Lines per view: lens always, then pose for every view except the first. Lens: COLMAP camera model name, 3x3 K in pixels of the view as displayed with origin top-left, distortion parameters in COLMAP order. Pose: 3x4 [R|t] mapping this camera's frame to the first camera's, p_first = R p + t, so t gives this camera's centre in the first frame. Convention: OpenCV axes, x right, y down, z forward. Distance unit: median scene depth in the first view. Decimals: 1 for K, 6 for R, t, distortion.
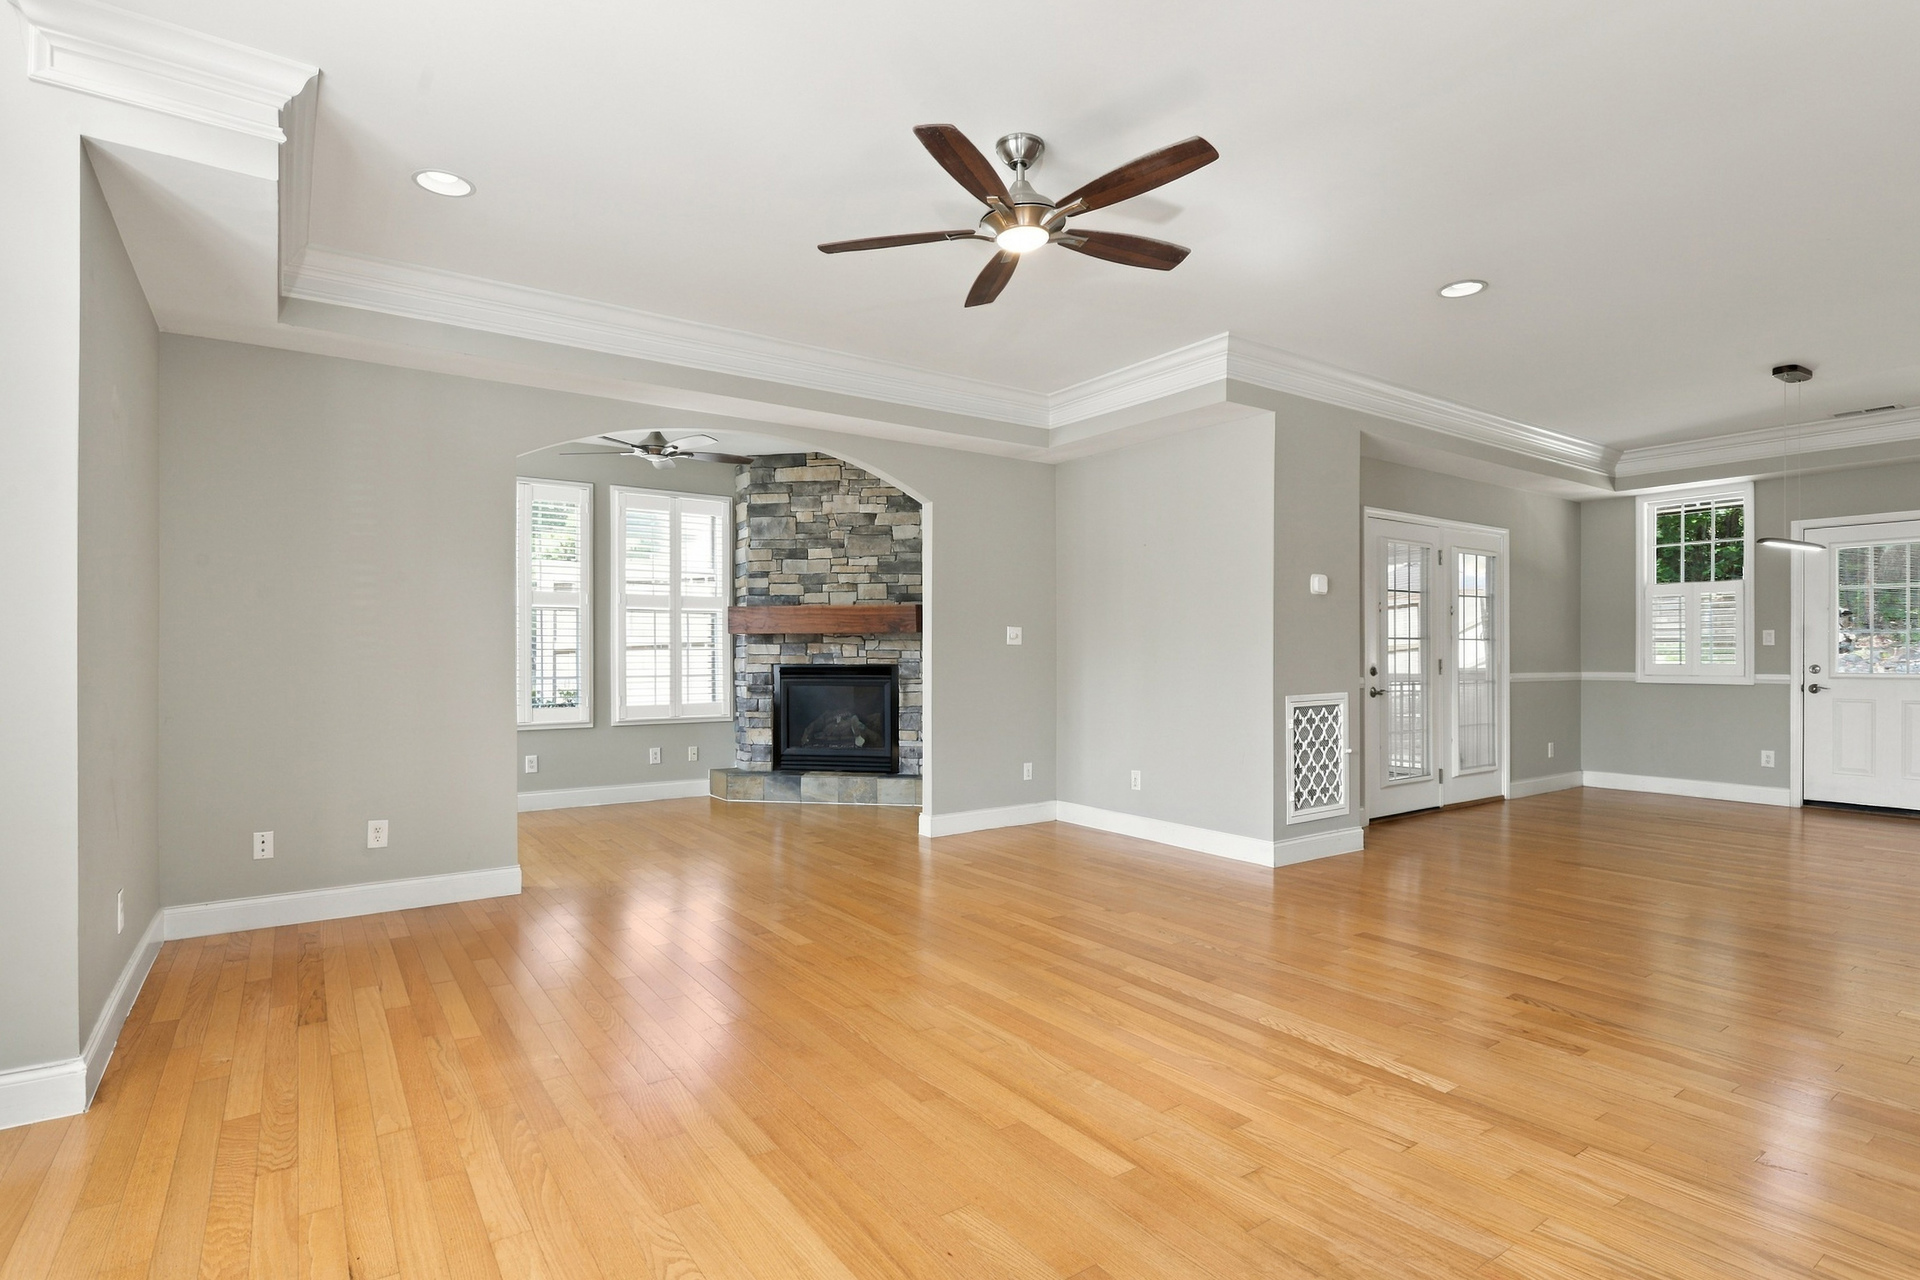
lens RADIAL K [[936.6, 0, 957.3], [0, 936.6, 653.3], [0, 0, 1]] dist [-0.001774, -0.000703]
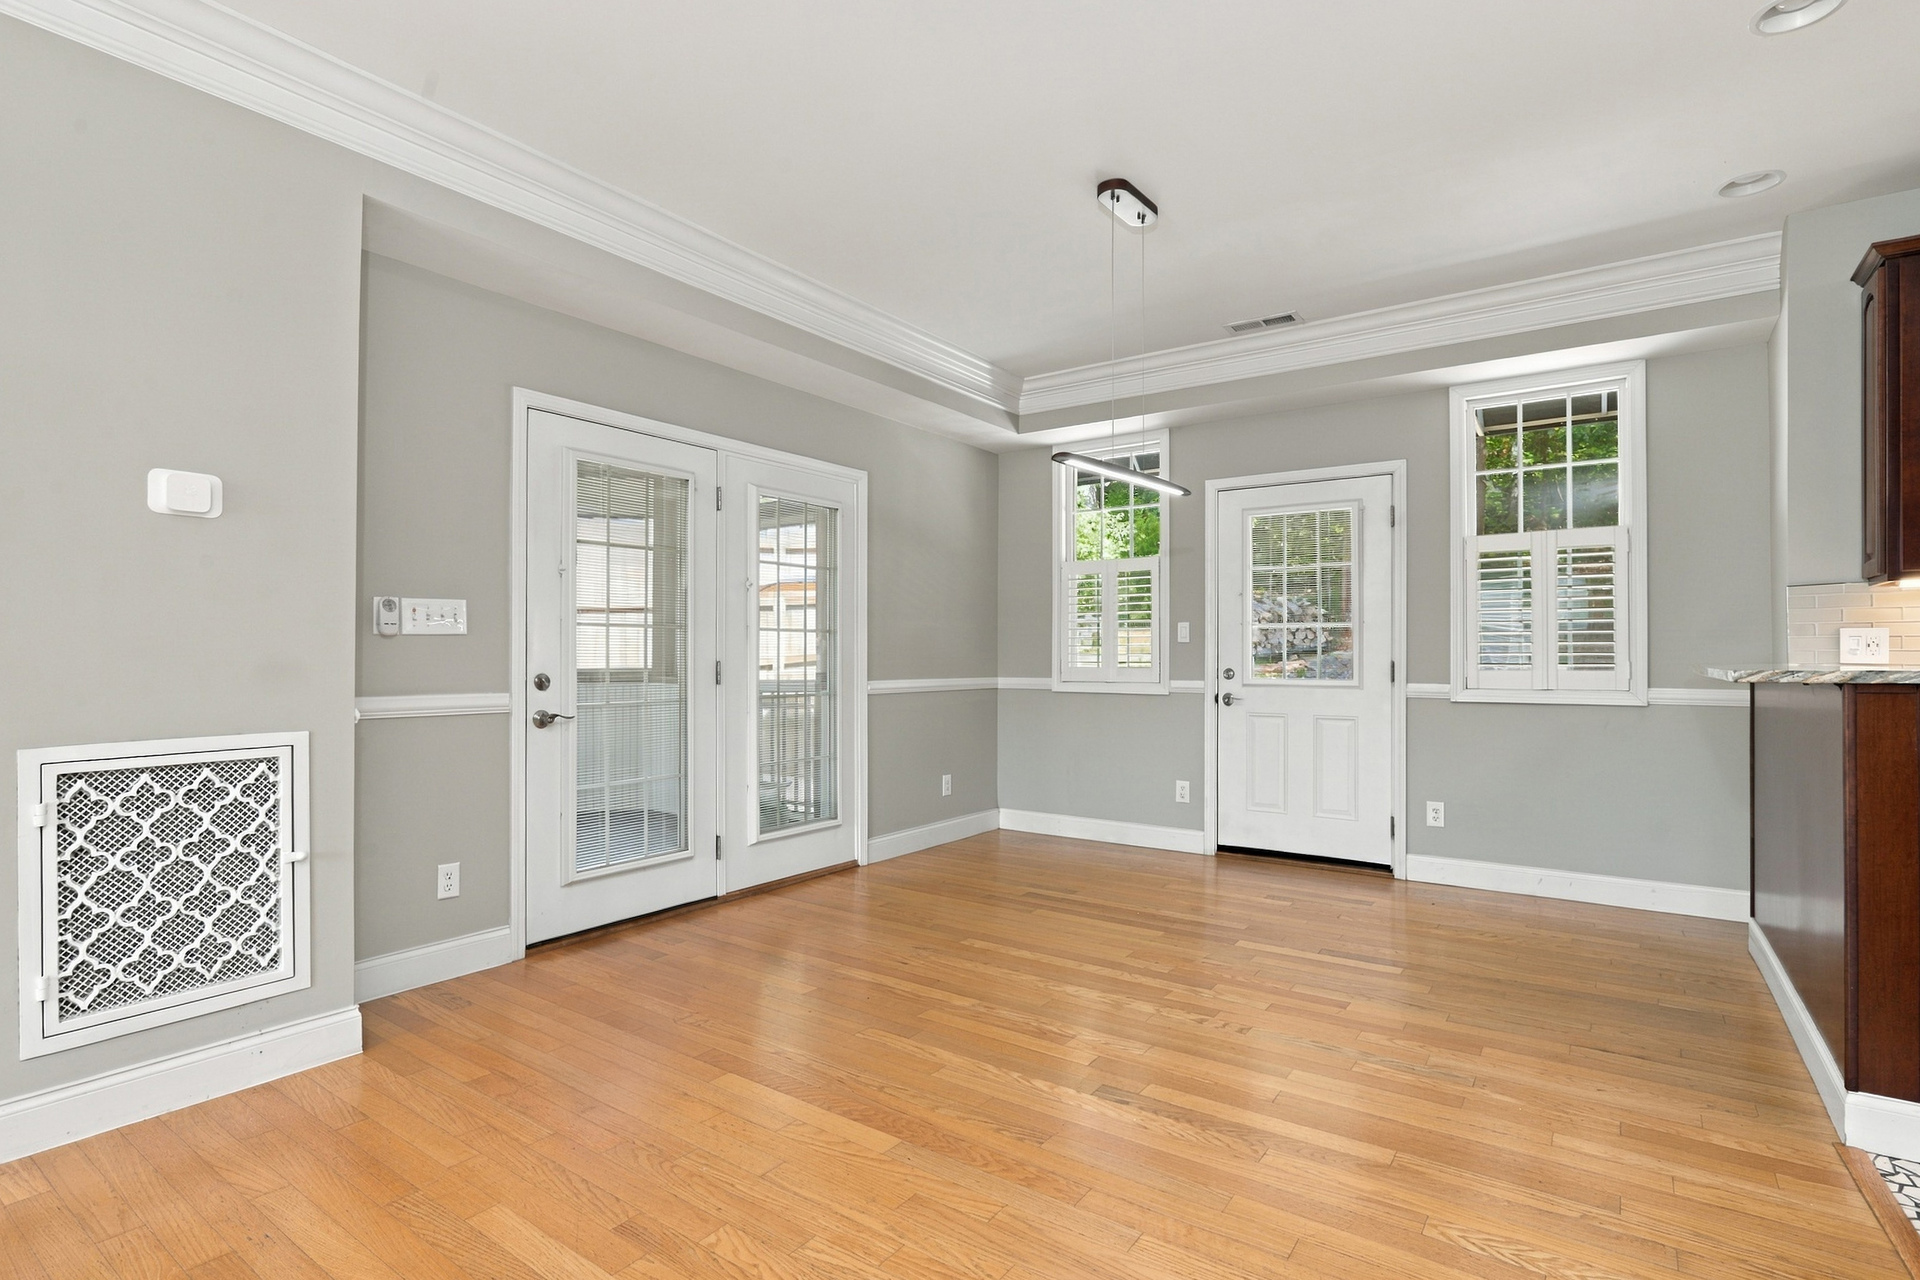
lens RADIAL K [[936.6, 0, 960.7], [0, 936.6, 642.0], [0, 0, 1]] dist [-0.001774, -0.000703]
pose [[0.941717, 0.006997, 0.336334, 0.445193], [-0.002433, 0.999899, -0.013990, 0.002230], [-0.336398, 0.012356, 0.941639, 0.345855]]
